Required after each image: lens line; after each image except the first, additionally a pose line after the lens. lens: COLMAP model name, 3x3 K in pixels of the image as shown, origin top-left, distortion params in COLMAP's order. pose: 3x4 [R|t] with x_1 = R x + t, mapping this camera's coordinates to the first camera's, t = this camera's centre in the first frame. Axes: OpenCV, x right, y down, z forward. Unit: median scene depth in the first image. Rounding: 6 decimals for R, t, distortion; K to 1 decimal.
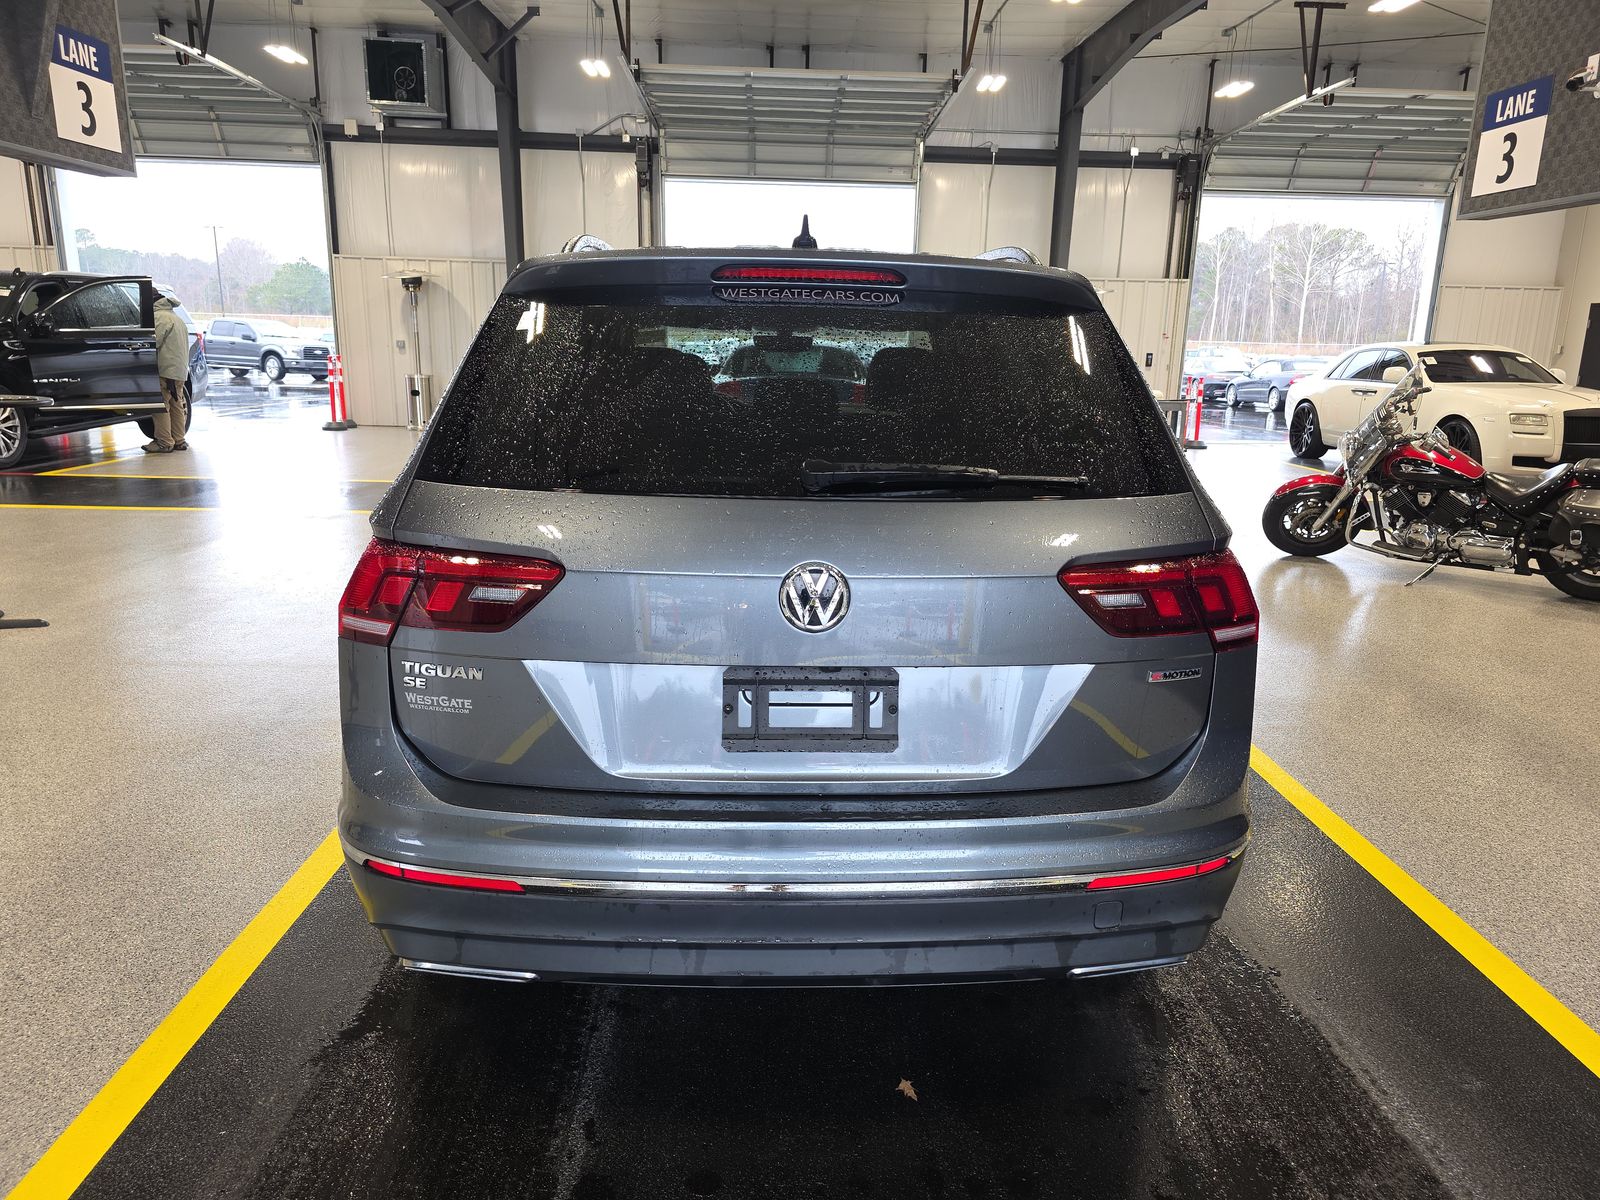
lens RADIAL K [[1074.7, 0, 800.0], [0, 1074.7, 600.0], [0, 0, 1]] dist [0.045464, -0.041462]
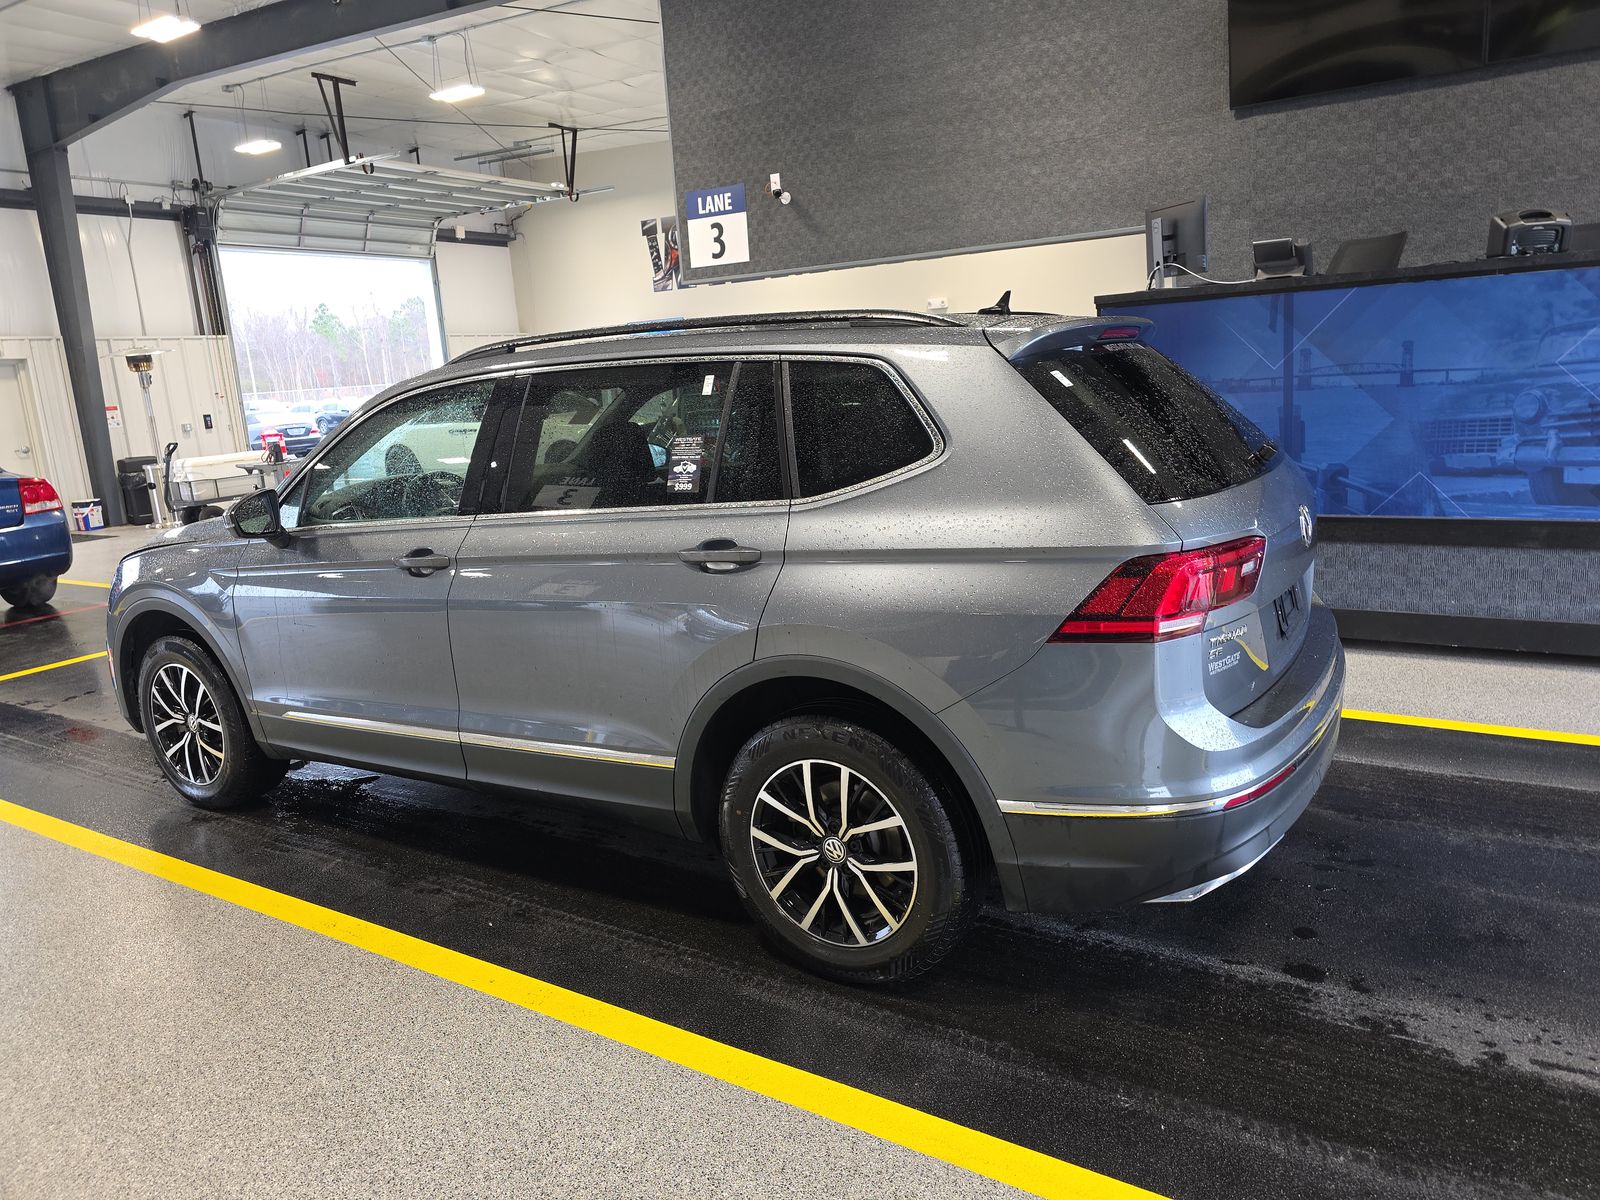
lens RADIAL K [[1074.7, 0, 800.0], [0, 1074.7, 600.0], [0, 0, 1]] dist [0.045464, -0.041462]
pose [[0.548289, -0.234255, 0.802810, -0.231227], [0.268291, 0.958497, 0.096451, -0.034722], [-0.792085, 0.162504, 0.588382, 0.087640]]
